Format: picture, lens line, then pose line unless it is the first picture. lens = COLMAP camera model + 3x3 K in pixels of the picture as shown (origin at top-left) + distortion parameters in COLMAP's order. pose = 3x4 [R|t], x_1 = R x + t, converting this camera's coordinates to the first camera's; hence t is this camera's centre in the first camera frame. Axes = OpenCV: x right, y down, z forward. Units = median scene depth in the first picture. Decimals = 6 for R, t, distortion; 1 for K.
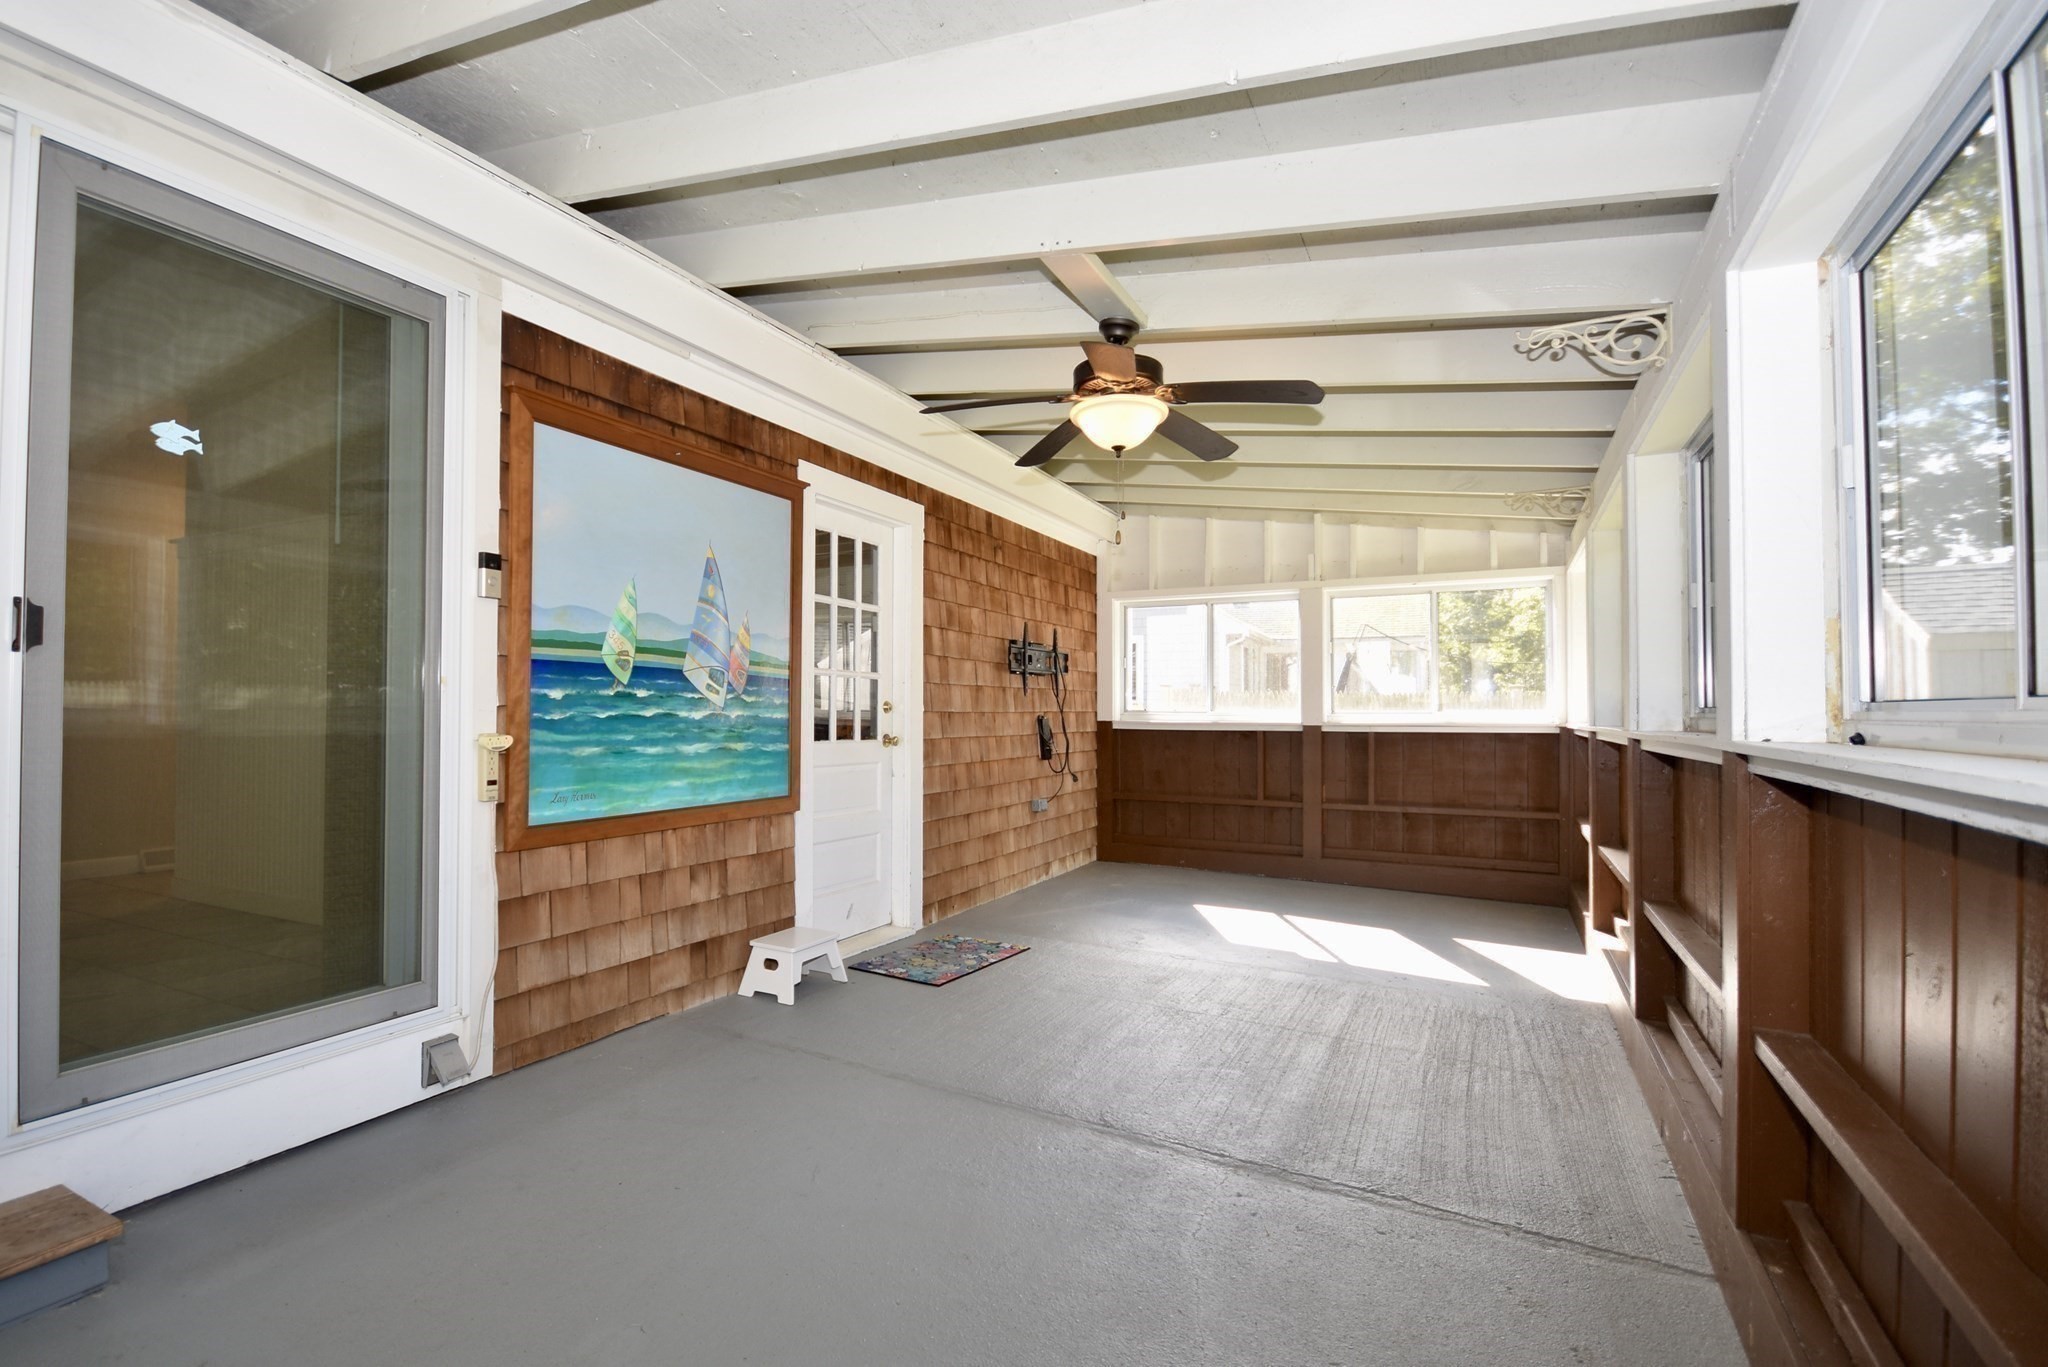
lens RADIAL K [[884.3, 0, 1023.5], [0, 884.3, 709.2], [0, 0, 1]] dist [-0.000790, 0.000014]
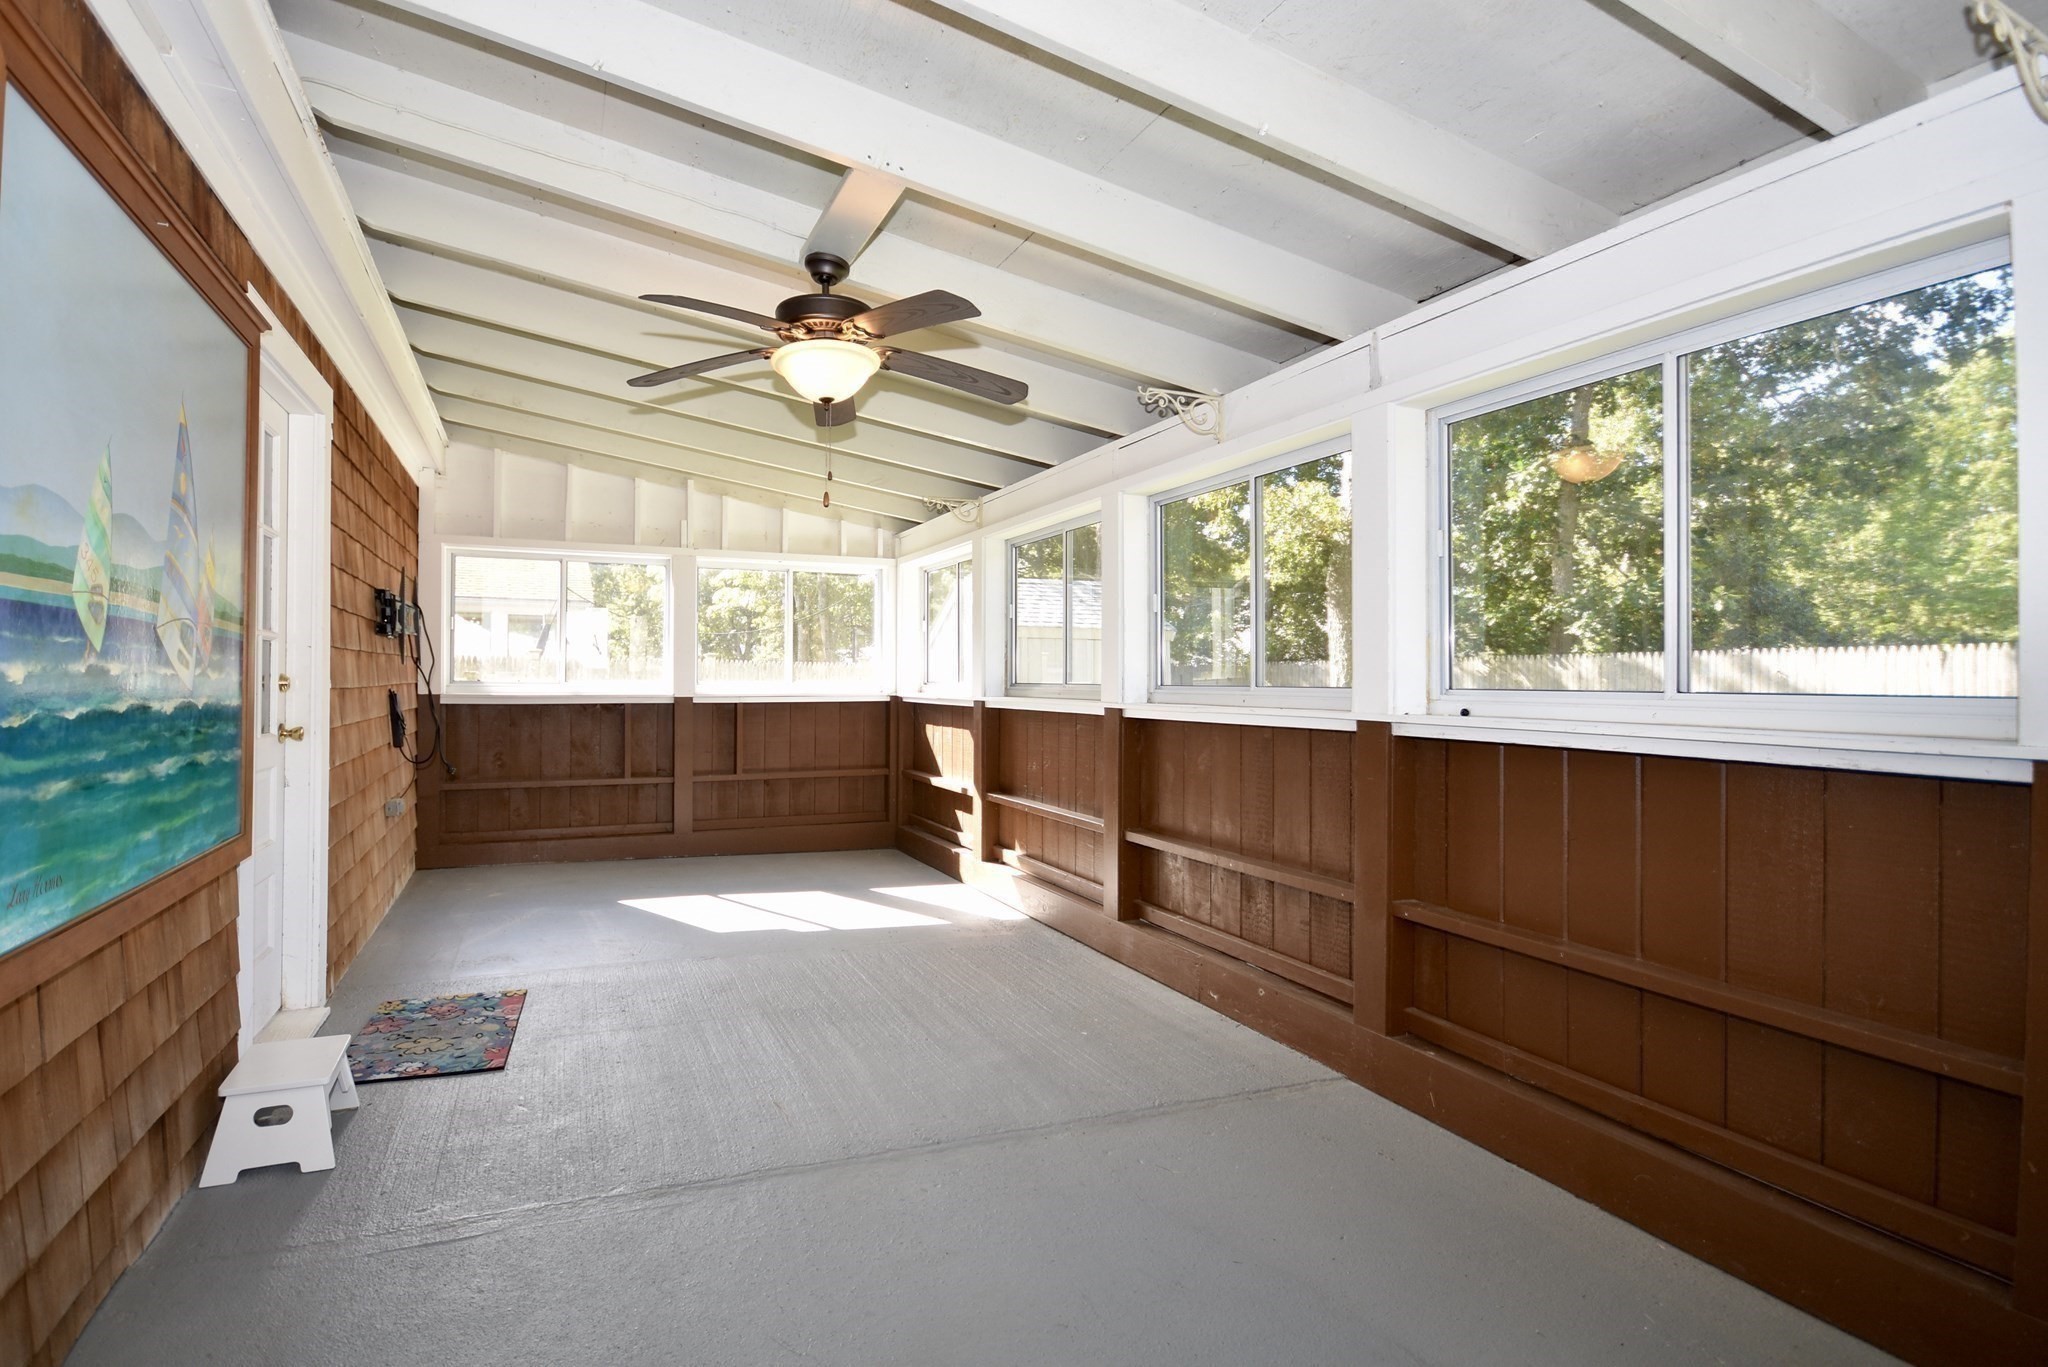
lens RADIAL K [[871.8, 0, 1024.0], [0, 871.8, 683.5], [0, 0, 1]] dist [0.000953, 0.000165]
pose [[0.689164, -0.001393, 0.724604, -0.245608], [-0.004215, 0.999974, 0.005931, -0.008122], [-0.724593, -0.007142, 0.689140, 0.148988]]
